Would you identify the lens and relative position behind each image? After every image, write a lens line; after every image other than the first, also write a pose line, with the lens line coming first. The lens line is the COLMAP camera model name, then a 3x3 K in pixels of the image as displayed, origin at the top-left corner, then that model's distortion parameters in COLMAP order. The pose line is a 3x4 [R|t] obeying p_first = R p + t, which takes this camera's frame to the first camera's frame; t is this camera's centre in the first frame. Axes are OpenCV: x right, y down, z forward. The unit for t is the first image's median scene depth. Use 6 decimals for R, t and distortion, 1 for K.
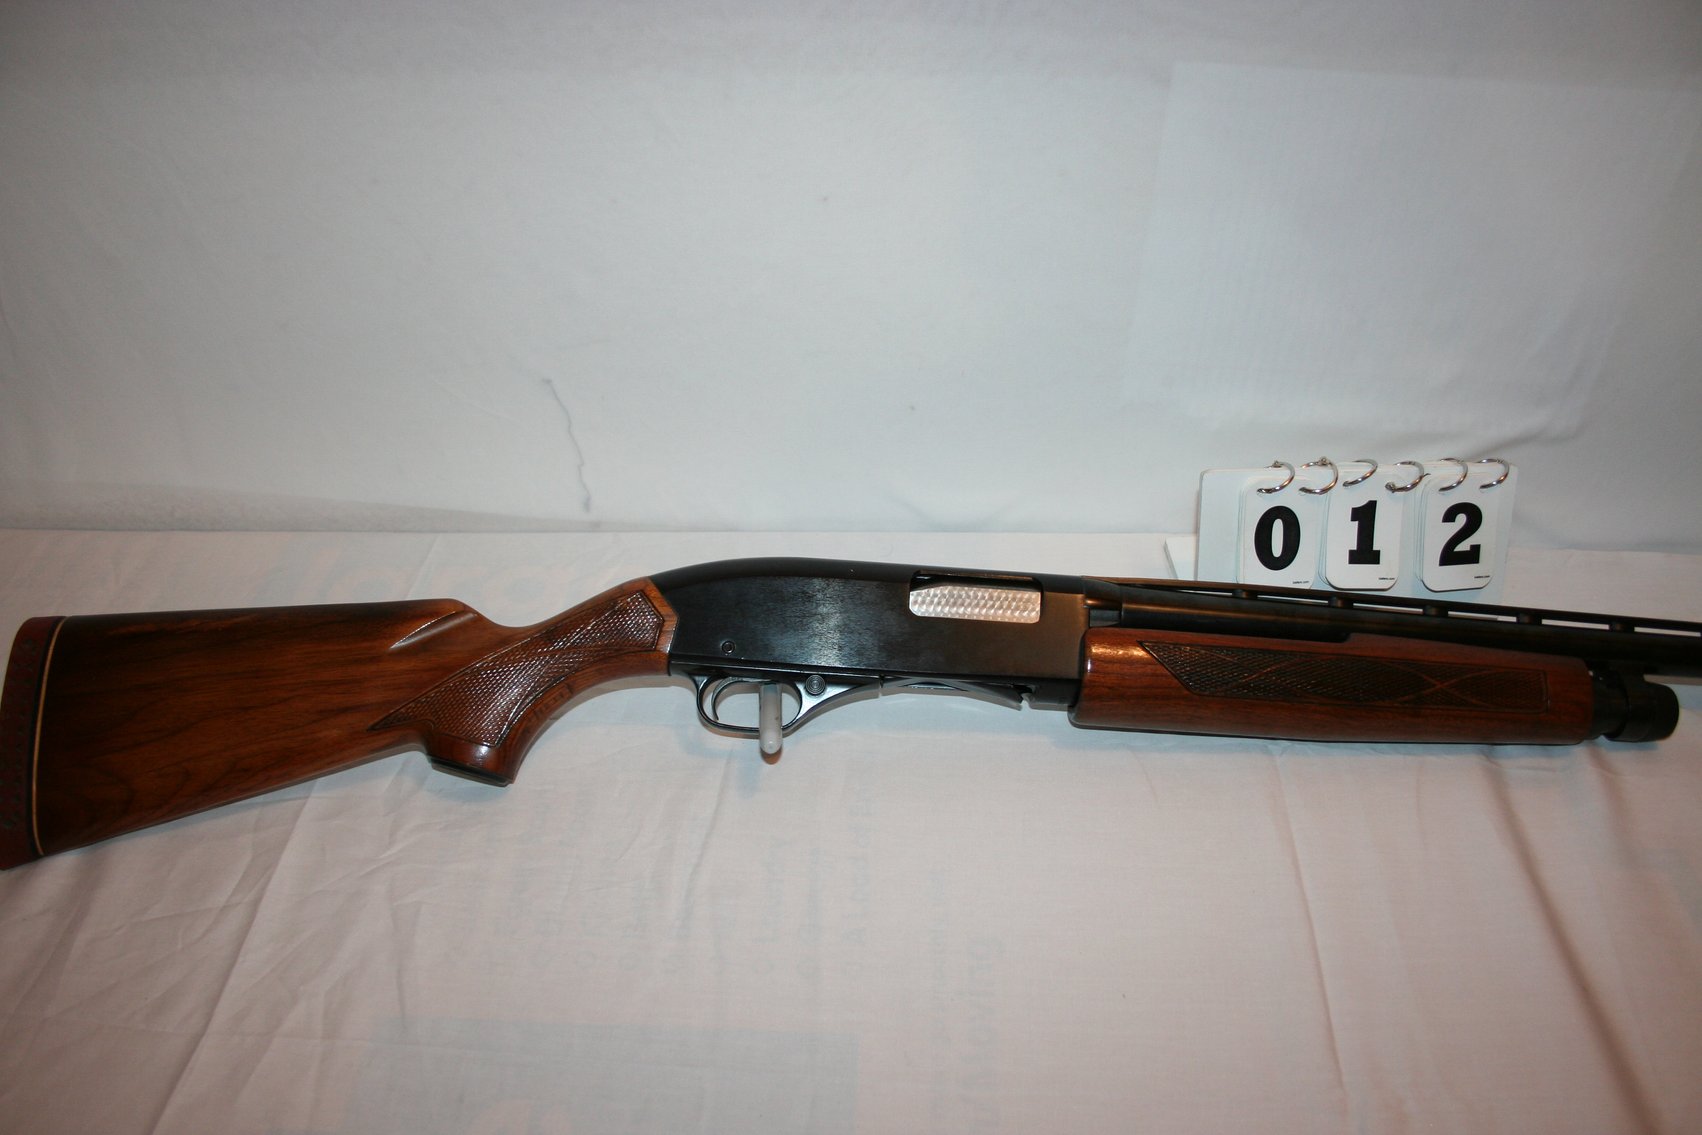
lens RADIAL K [[1414.5, 0, 849.3], [0, 1414.5, 569.2], [0, 0, 1]] dist [-0.105810, 0.048660]
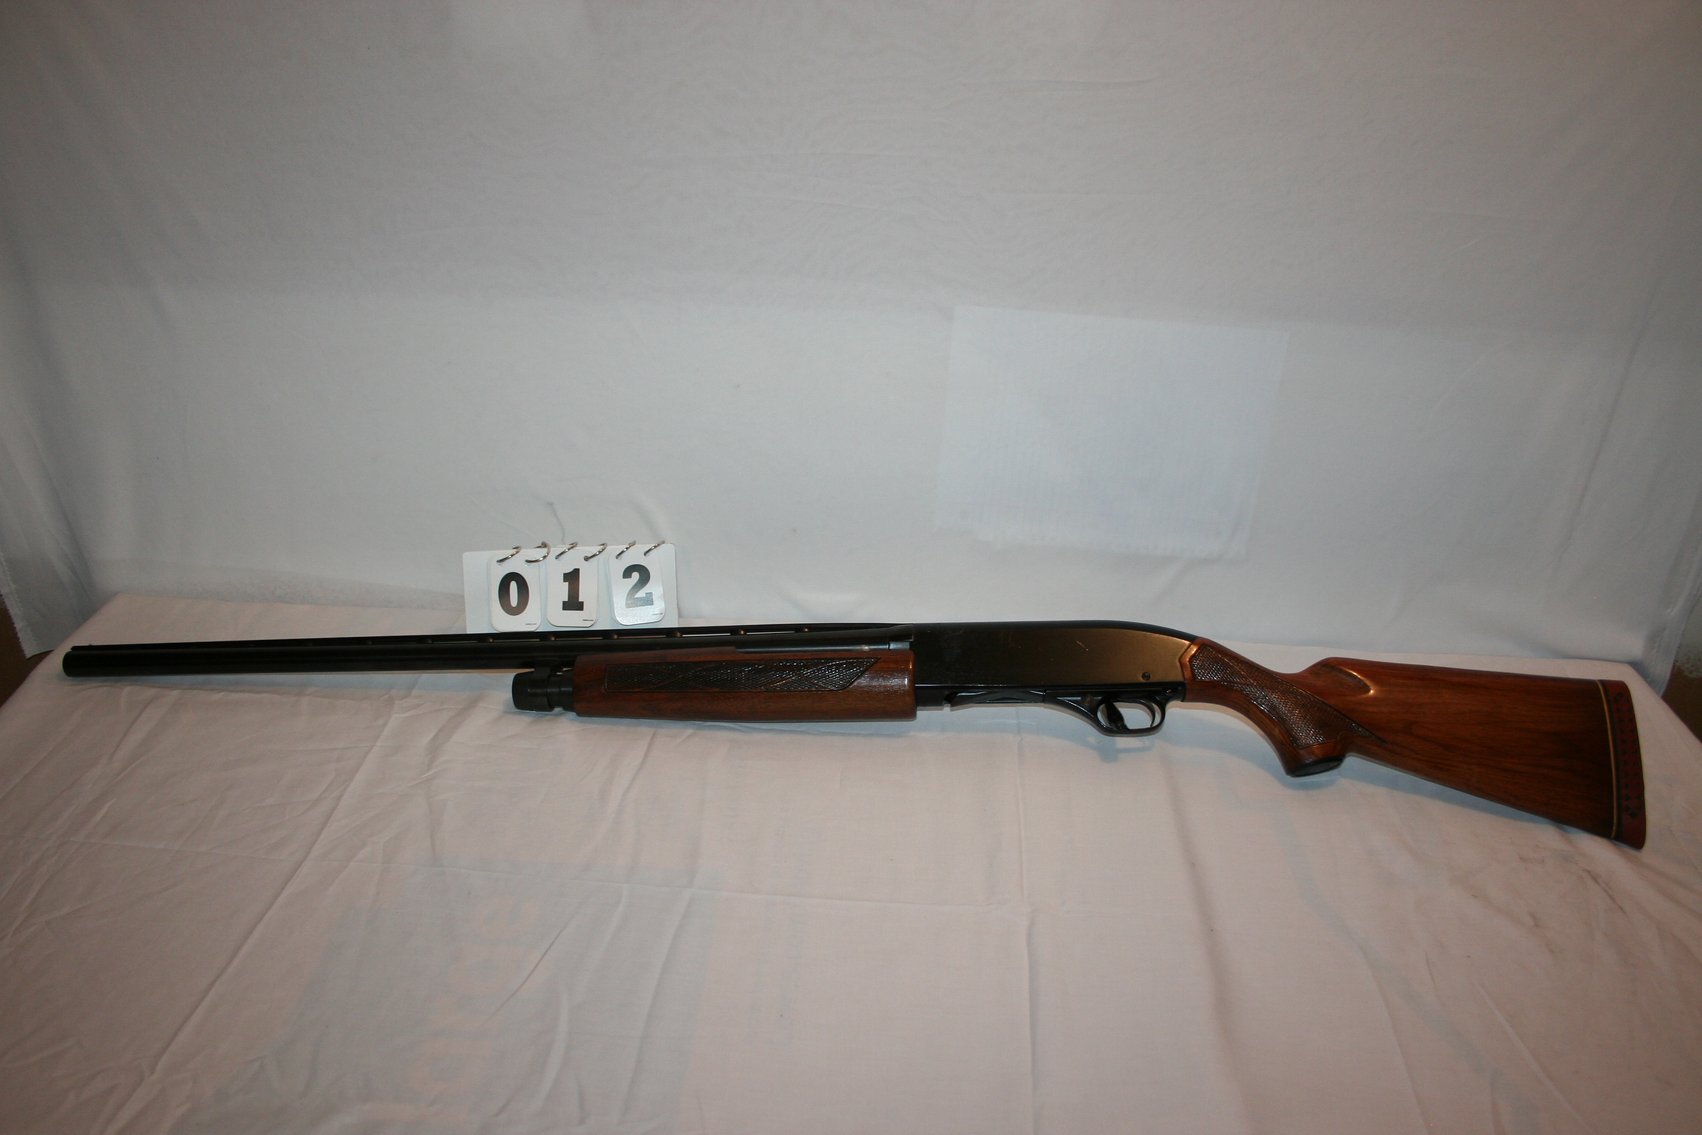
lens RADIAL K [[1414.5, 0, 846.6], [0, 1414.5, 557.4], [0, 0, 1]] dist [-0.105810, 0.048660]
pose [[0.999226, 0.036562, 0.014485, 0.099022], [-0.032717, 0.977224, -0.209674, 0.281516], [-0.021821, 0.209038, 0.977664, -0.564912]]
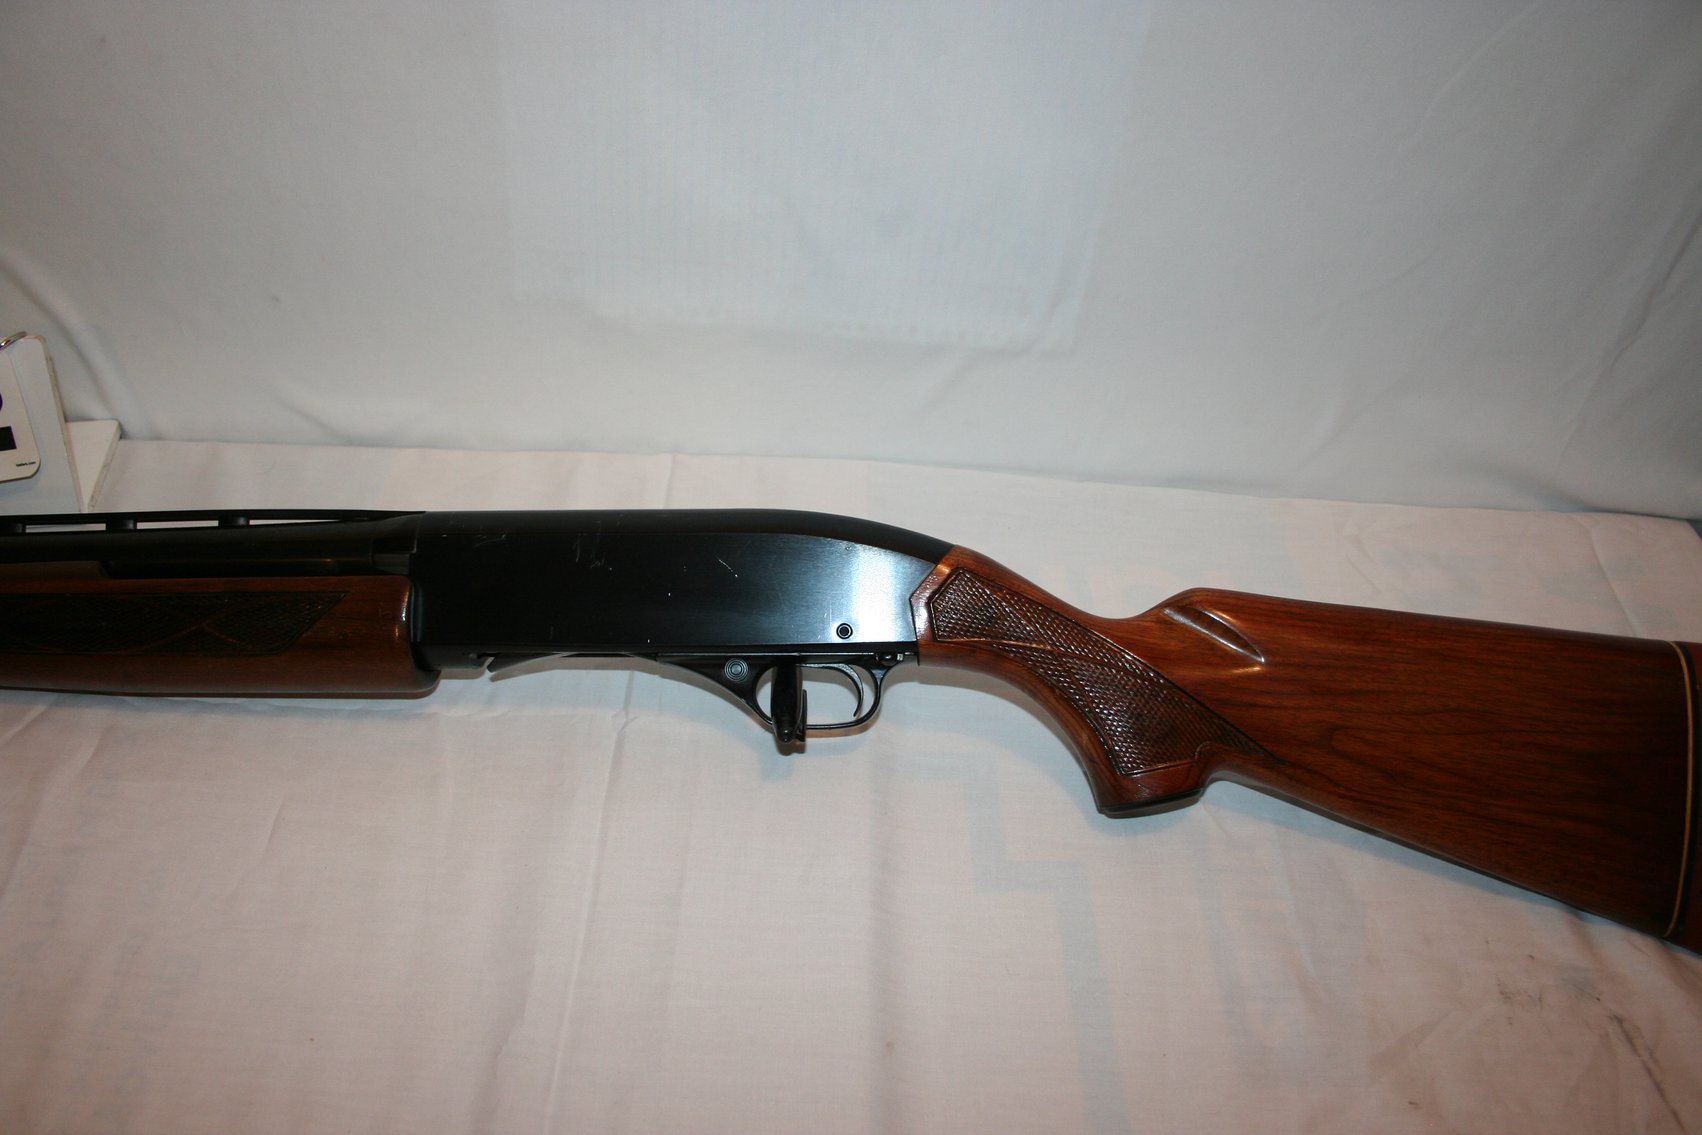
lens RADIAL K [[1414.5, 0, 860.1], [0, 1414.5, 569.7], [0, 0, 1]] dist [-0.105810, 0.048660]
pose [[0.995704, 0.018546, 0.090715, 0.398545], [-0.026787, 0.995537, 0.090486, -0.047480], [-0.088632, -0.092527, 0.991758, 0.181694]]
